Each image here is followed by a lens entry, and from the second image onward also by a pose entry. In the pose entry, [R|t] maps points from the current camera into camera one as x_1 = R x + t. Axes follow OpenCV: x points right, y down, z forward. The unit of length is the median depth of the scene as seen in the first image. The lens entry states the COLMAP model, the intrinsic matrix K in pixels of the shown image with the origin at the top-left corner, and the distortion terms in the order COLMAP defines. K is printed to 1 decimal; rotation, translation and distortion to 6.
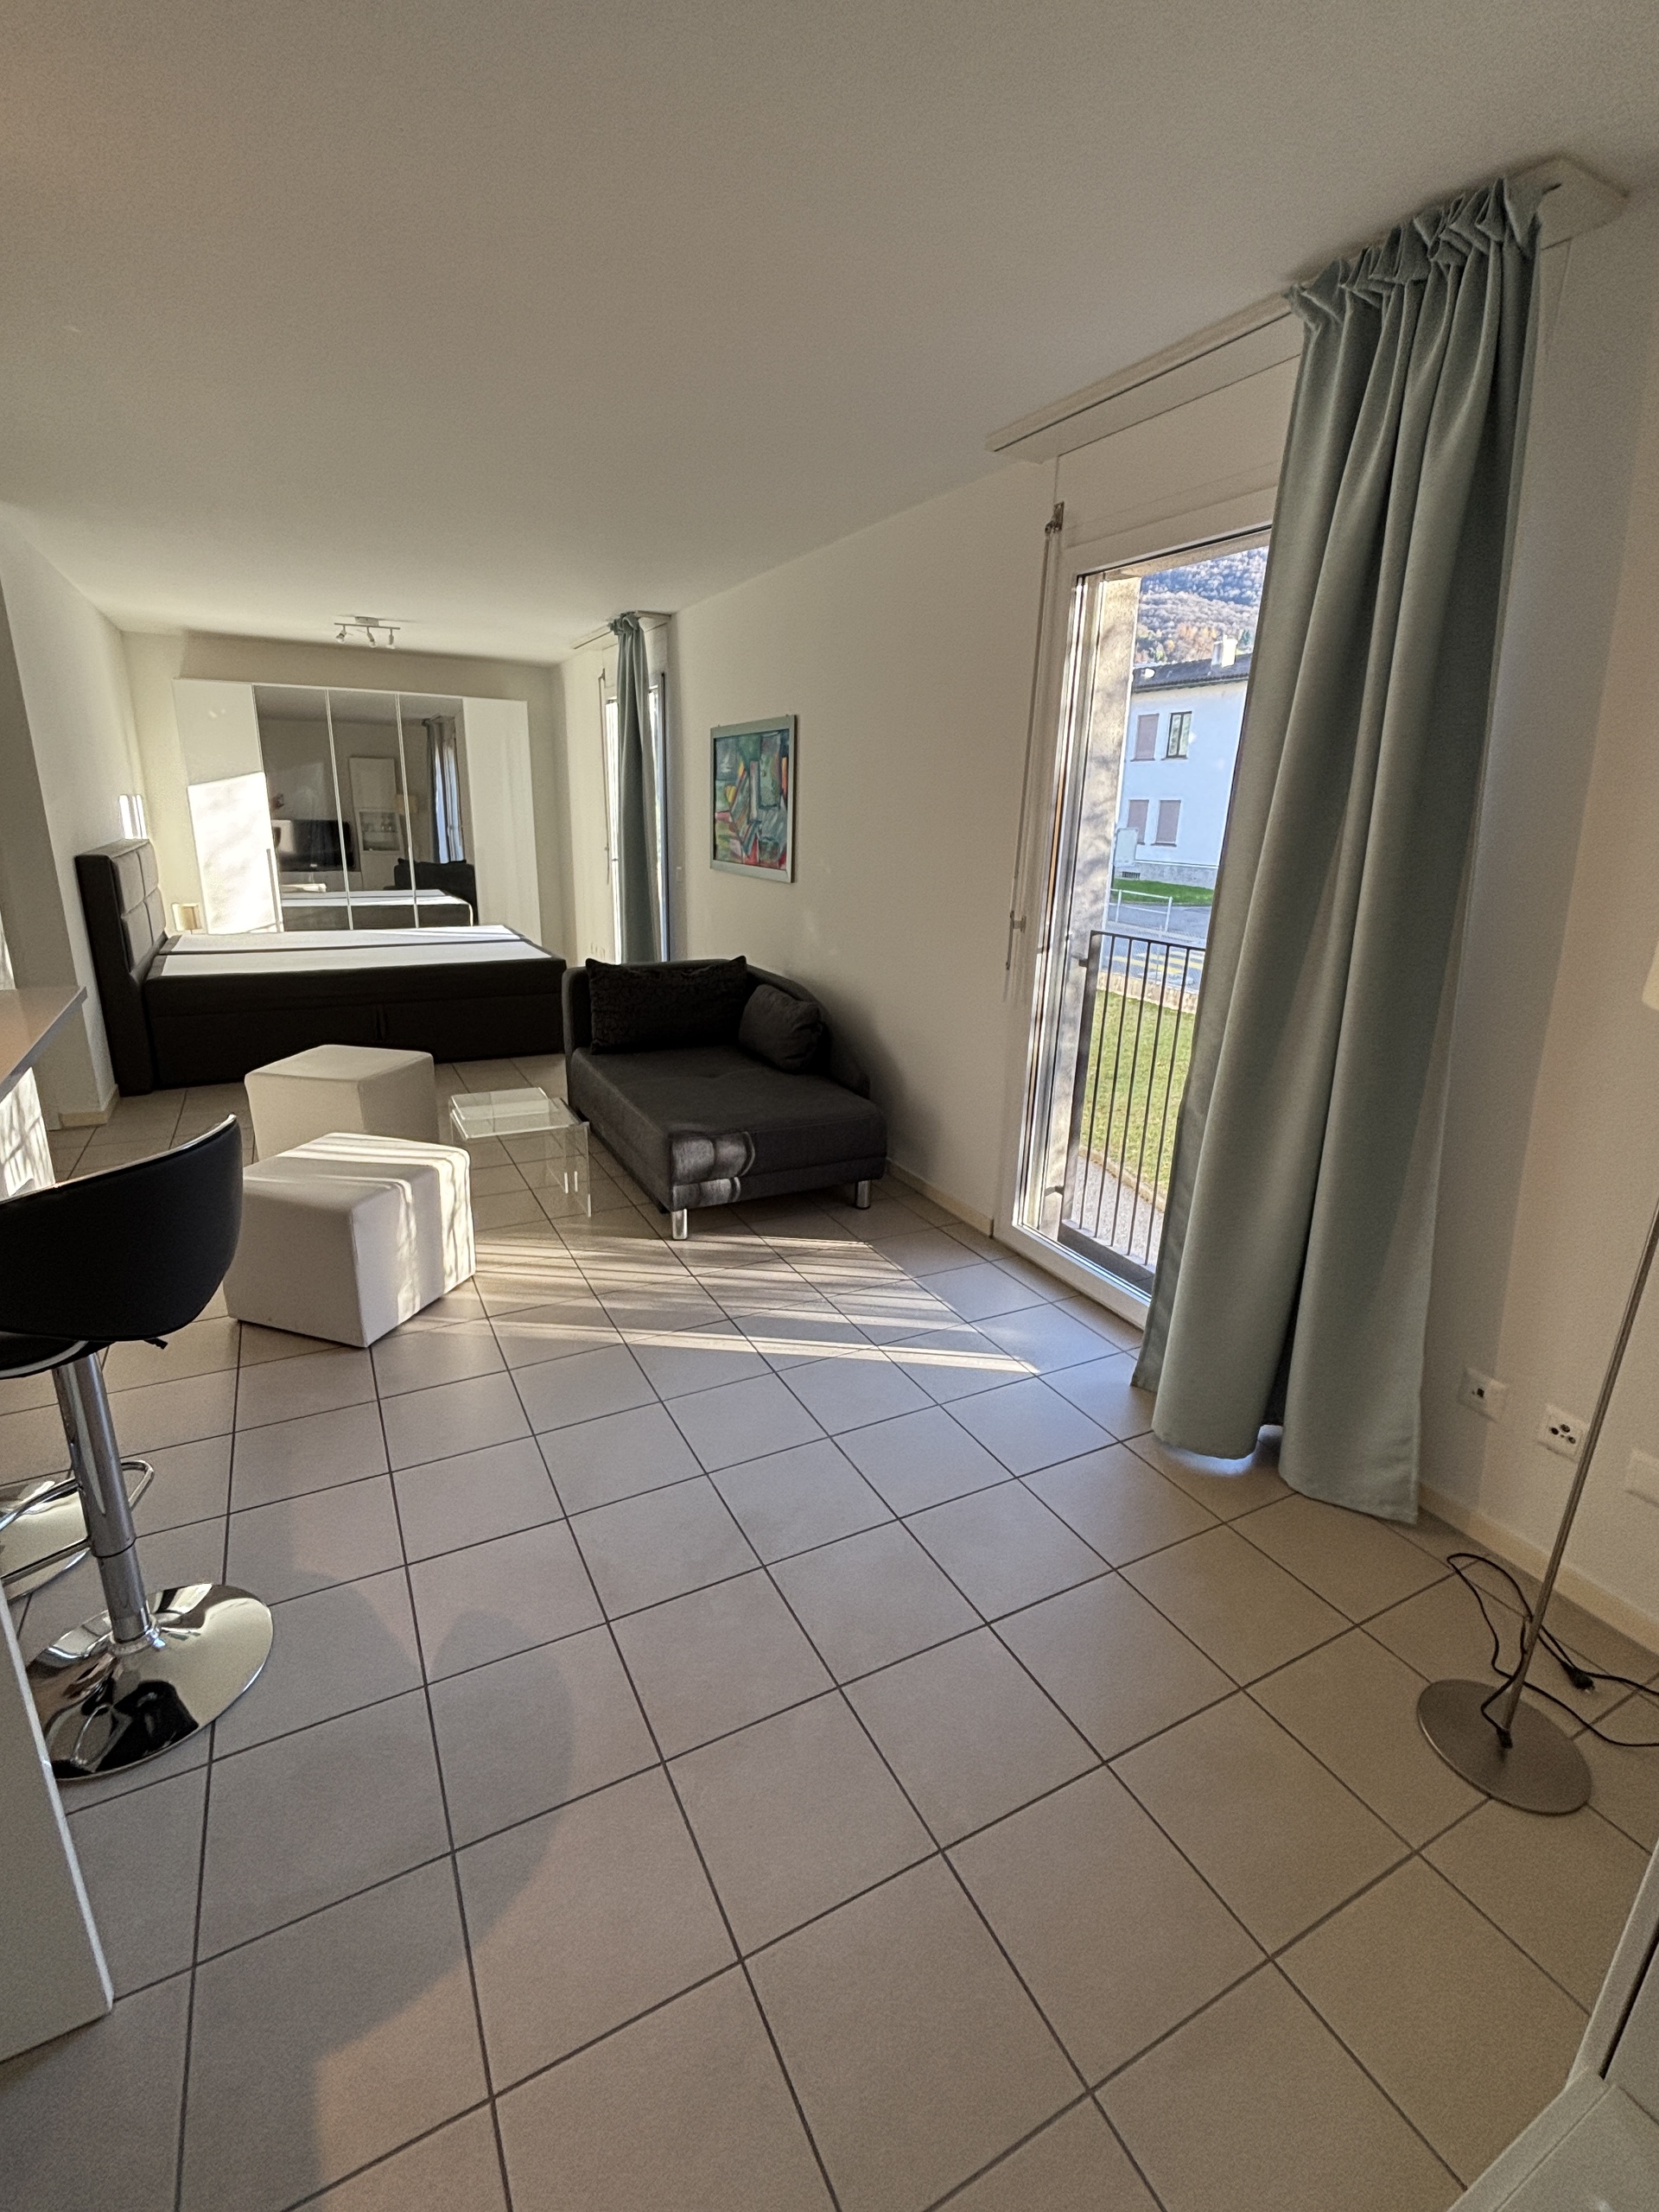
lens RADIAL K [[995.6, 0, 829.5], [0, 995.6, 1106.0], [0, 0, 1]] dist [-0.001204, -0.000040]
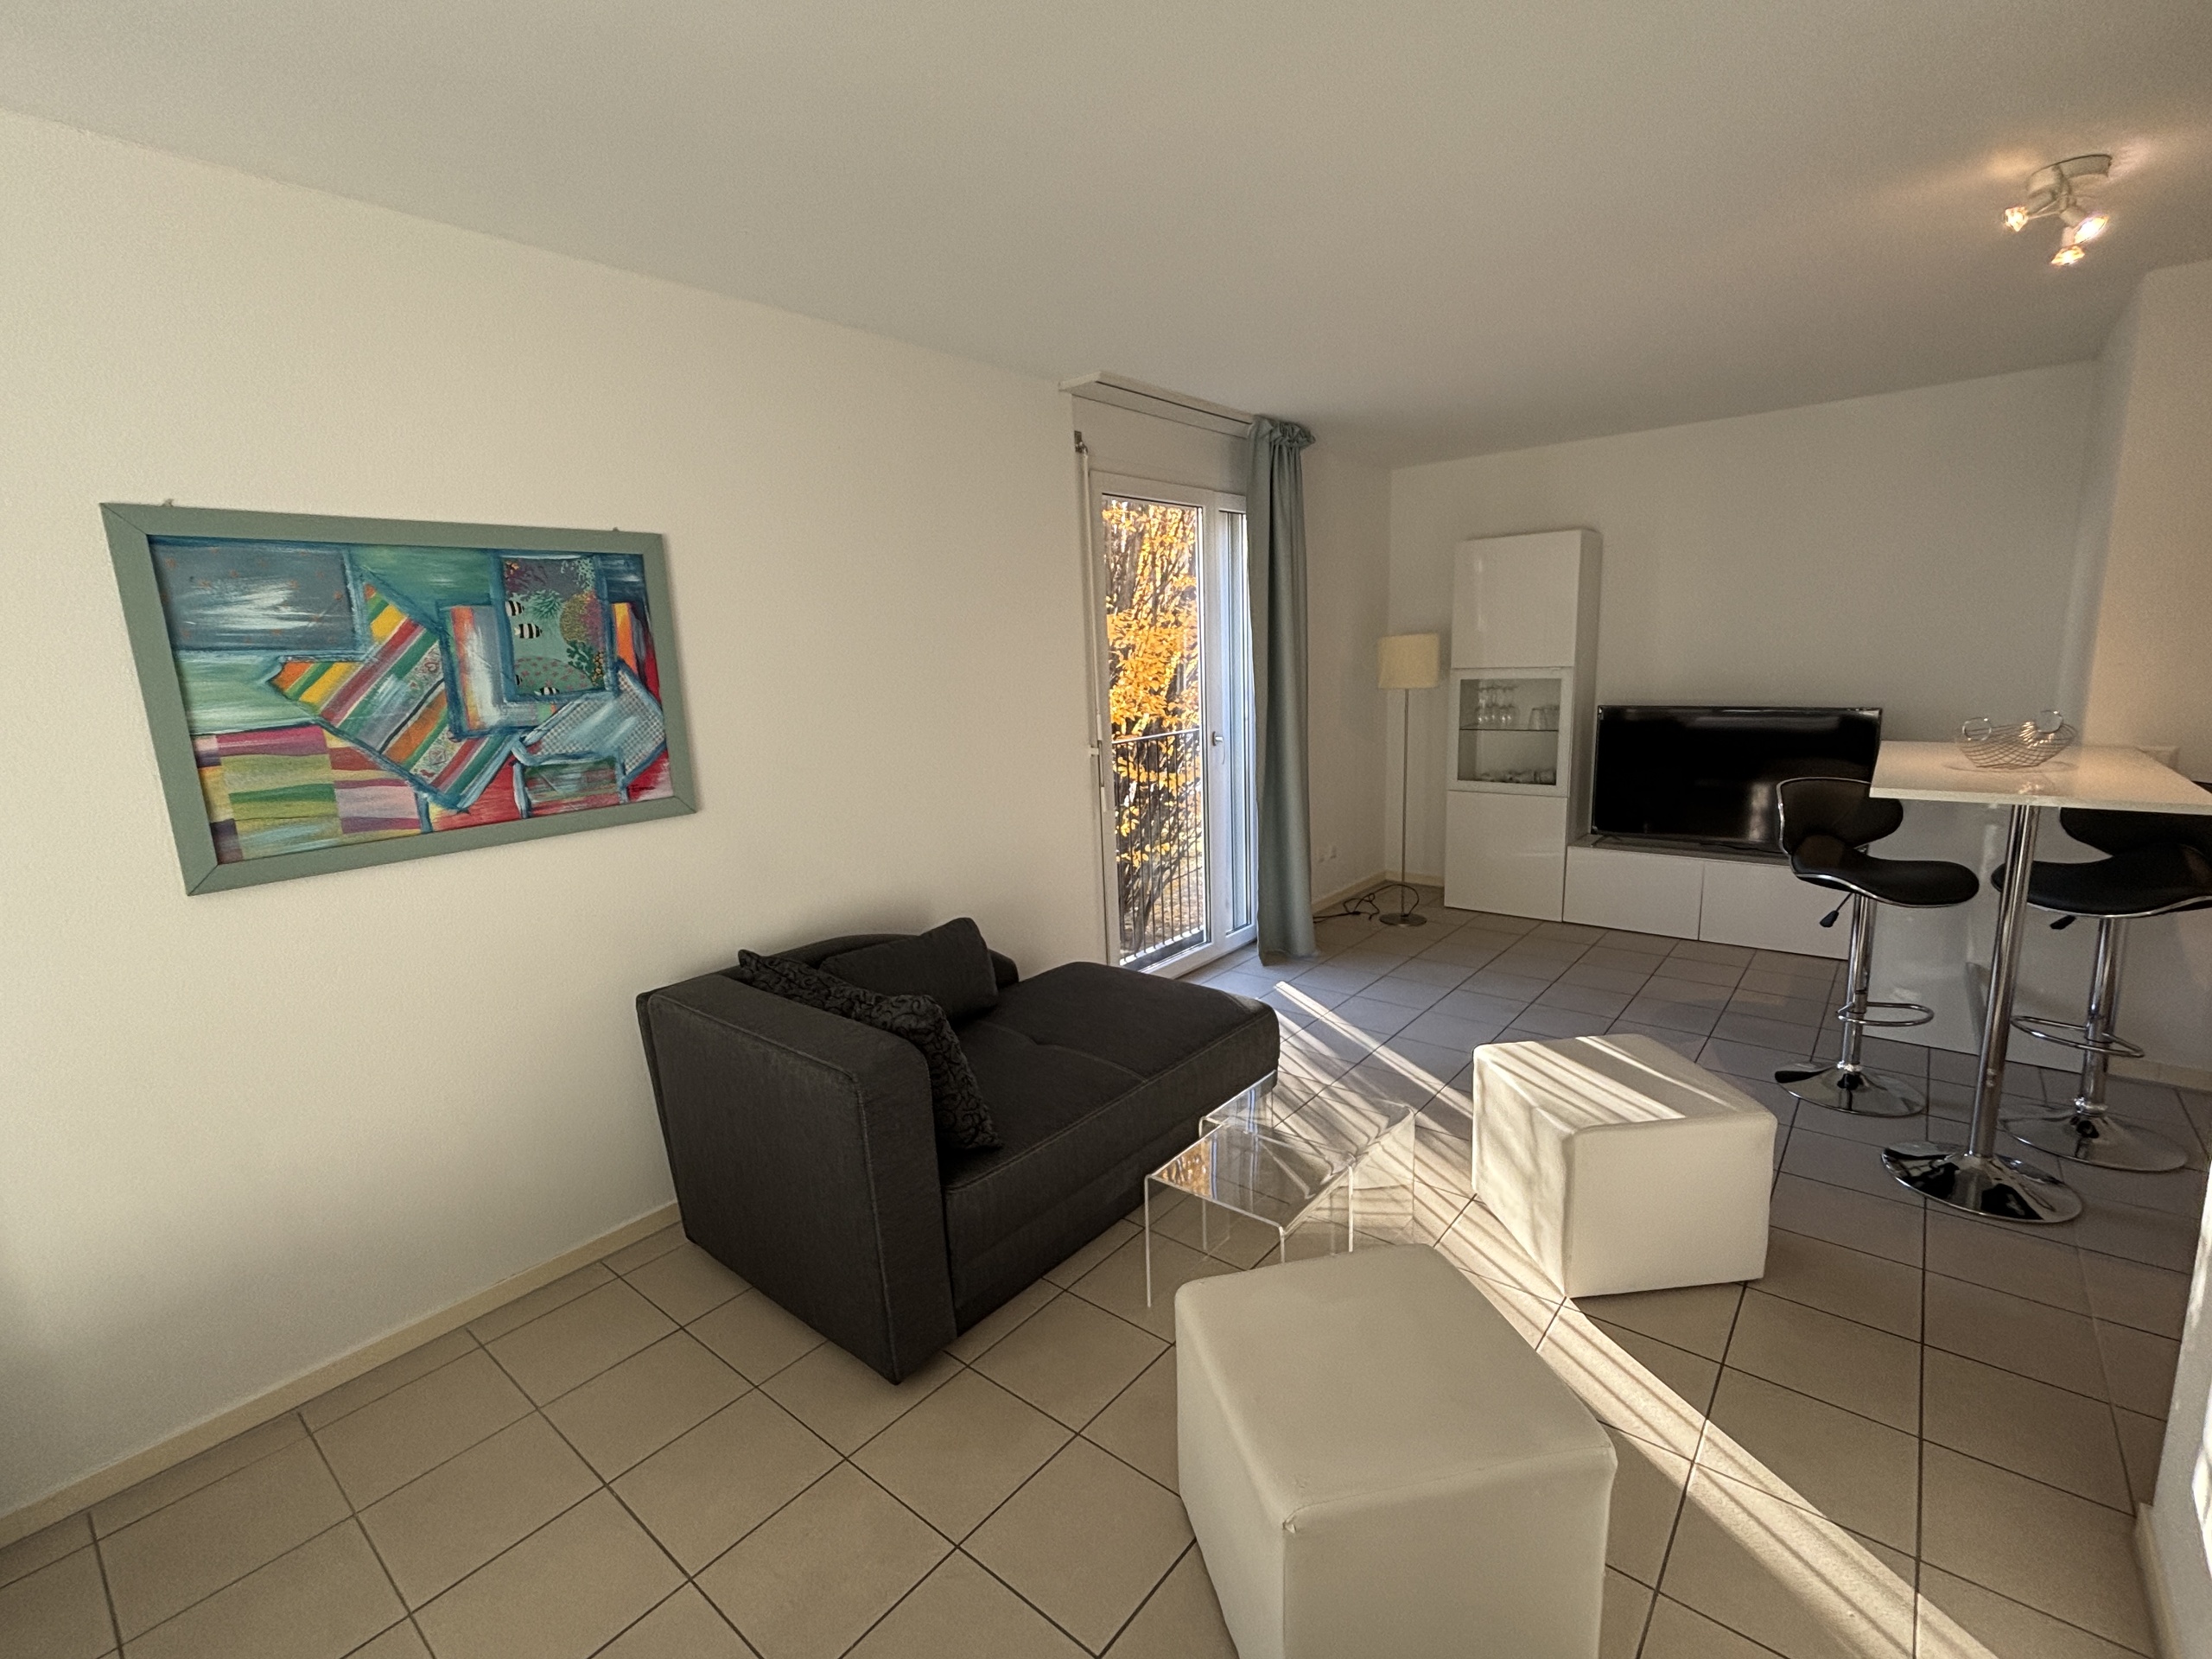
lens RADIAL K [[995.6, 0, 1073.1], [0, 995.6, 834.1], [0, 0, 1]] dist [-0.001204, -0.000040]
pose [[-0.367252, -0.189341, 0.910646, -0.599993], [0.300419, 0.902439, 0.308790, -0.301818], [-0.880270, 0.386979, -0.274541, 0.899069]]
